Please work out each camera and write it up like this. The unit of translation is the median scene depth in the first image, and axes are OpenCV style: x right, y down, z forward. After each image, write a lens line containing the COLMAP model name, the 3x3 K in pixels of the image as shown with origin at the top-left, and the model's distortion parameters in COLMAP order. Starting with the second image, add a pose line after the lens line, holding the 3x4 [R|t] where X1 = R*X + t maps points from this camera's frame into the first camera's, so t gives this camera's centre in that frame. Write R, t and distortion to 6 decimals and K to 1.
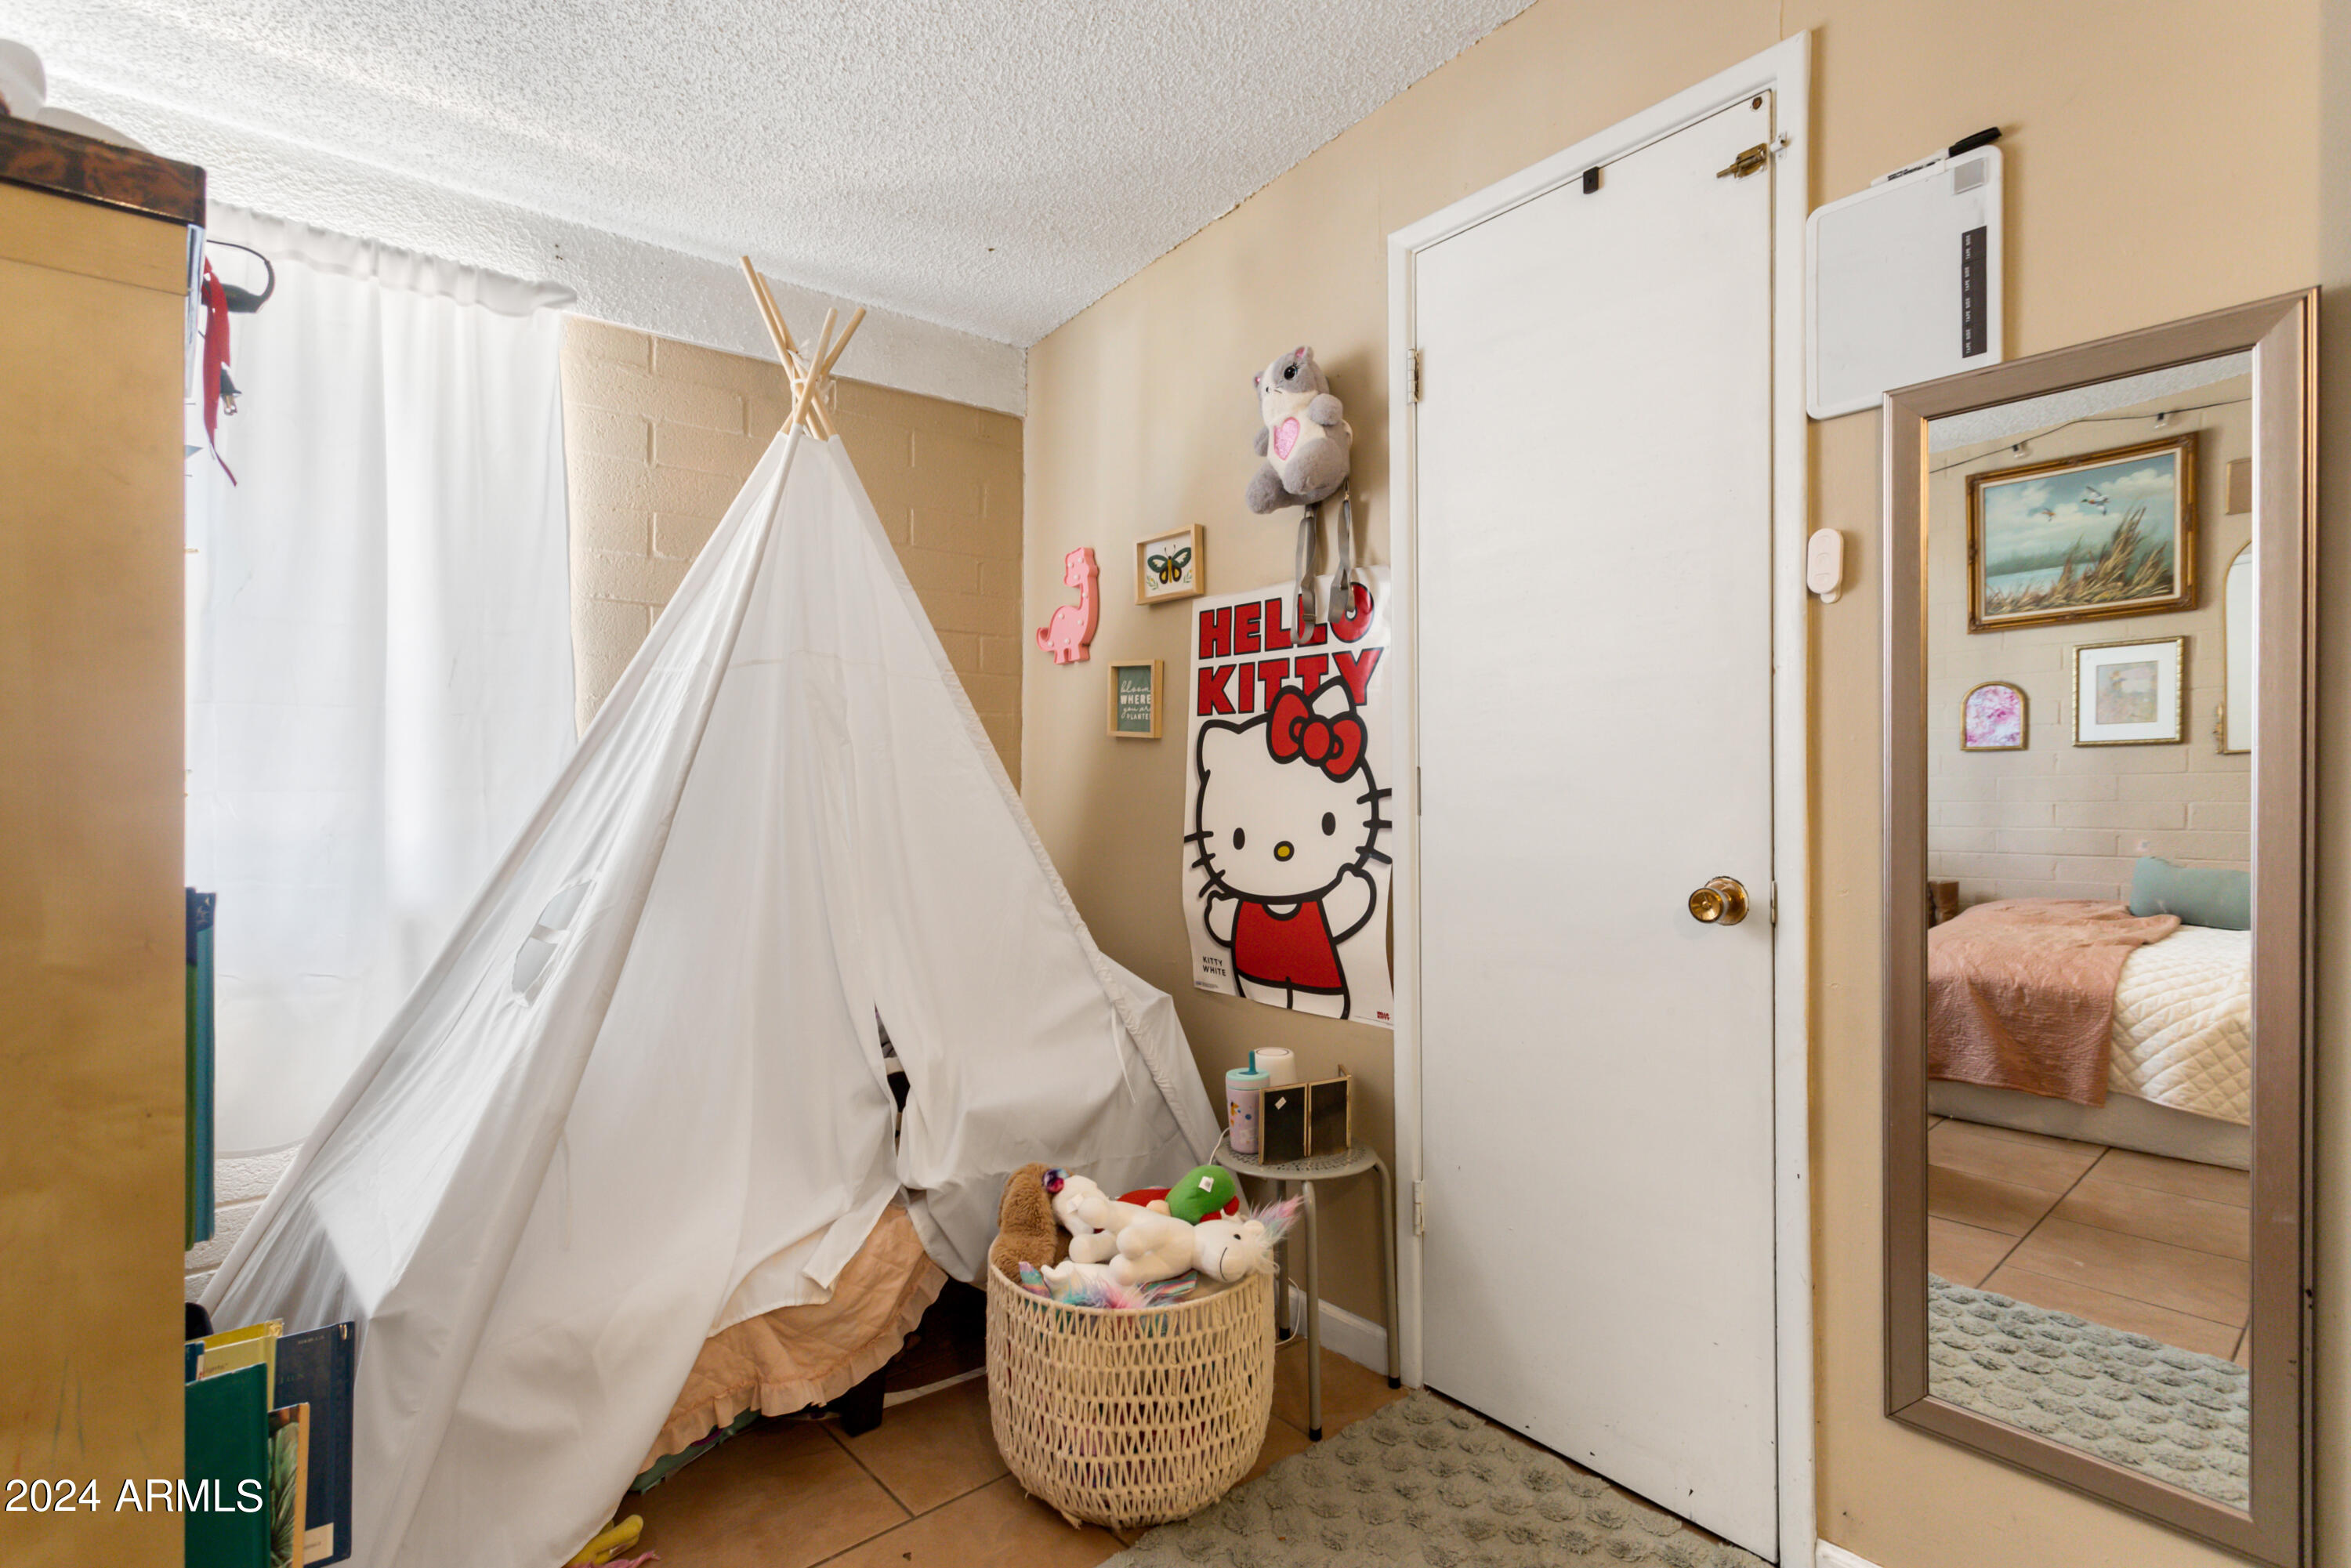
lens RADIAL K [[1137.1, 0, 1174.5], [0, 1137.1, 779.4], [0, 0, 1]] dist [0.010761, -0.000452]
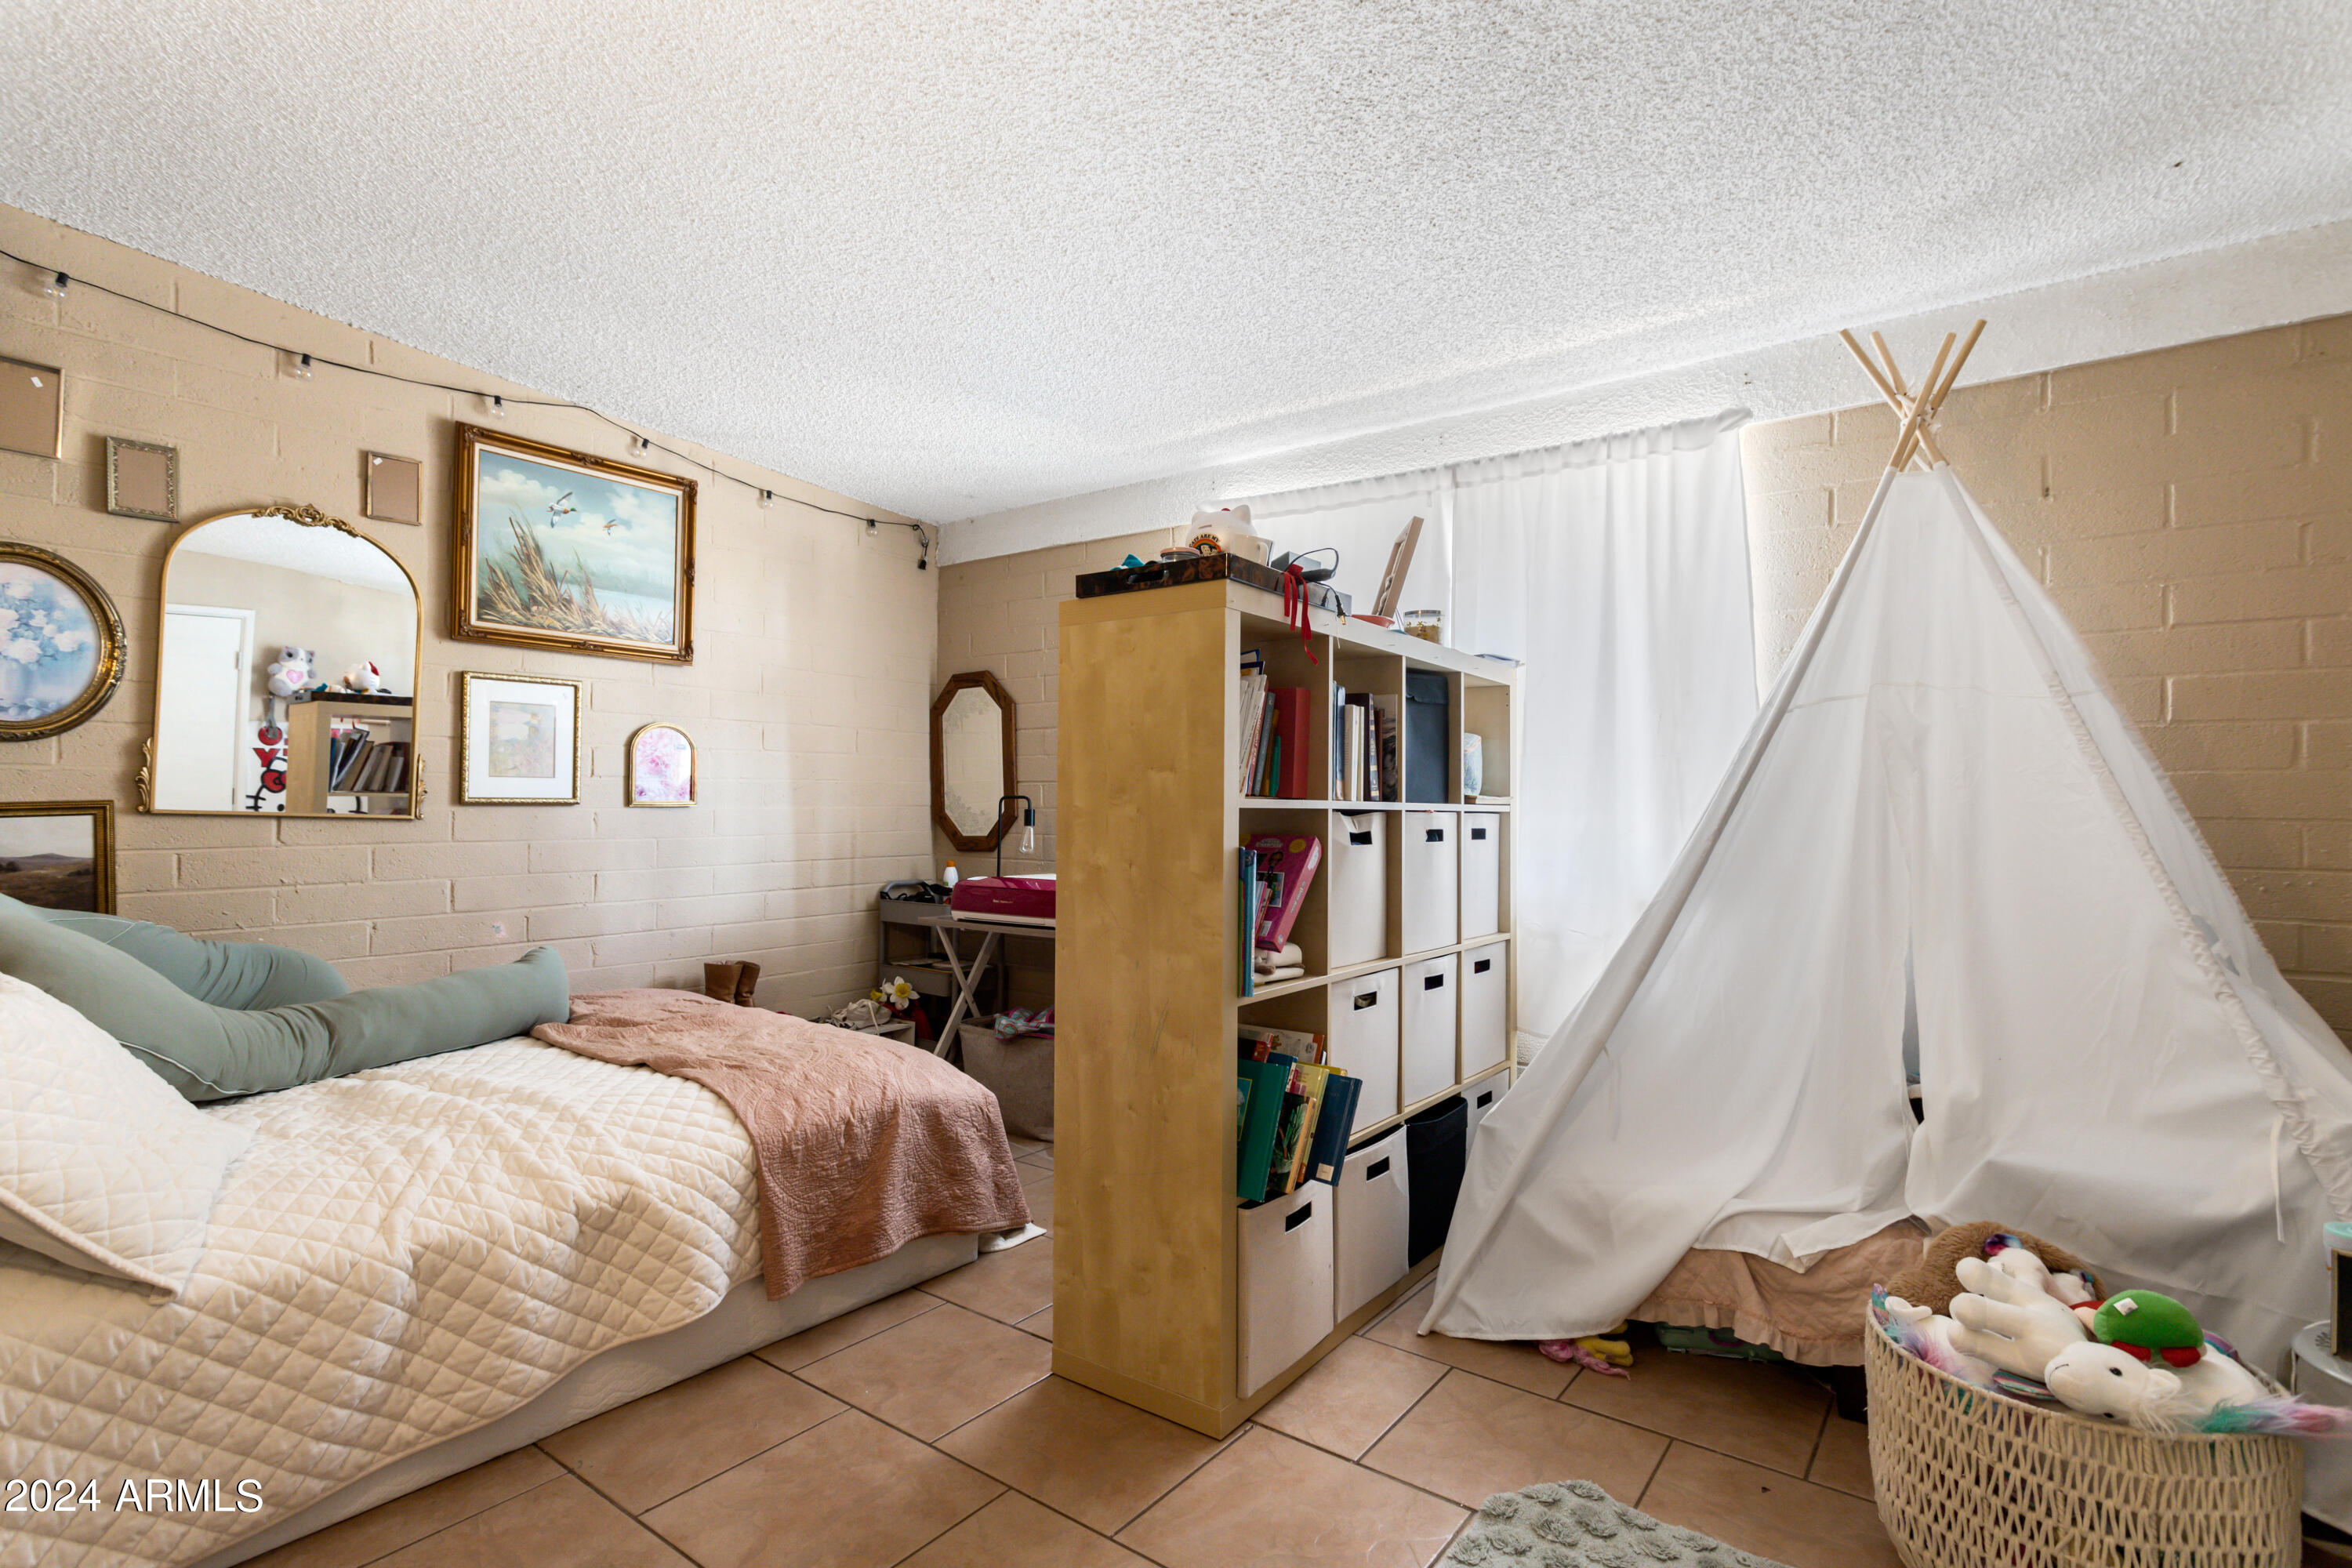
lens RADIAL K [[1137.6, 0, 1176.7], [0, 1137.6, 784.1], [0, 0, 1]] dist [0.010761, -0.000452]
pose [[0.228910, -0.009585, -0.973400, 0.607823], [-0.005680, 0.999921, -0.011182, -0.004050], [0.973431, 0.008088, 0.228837, 0.134772]]
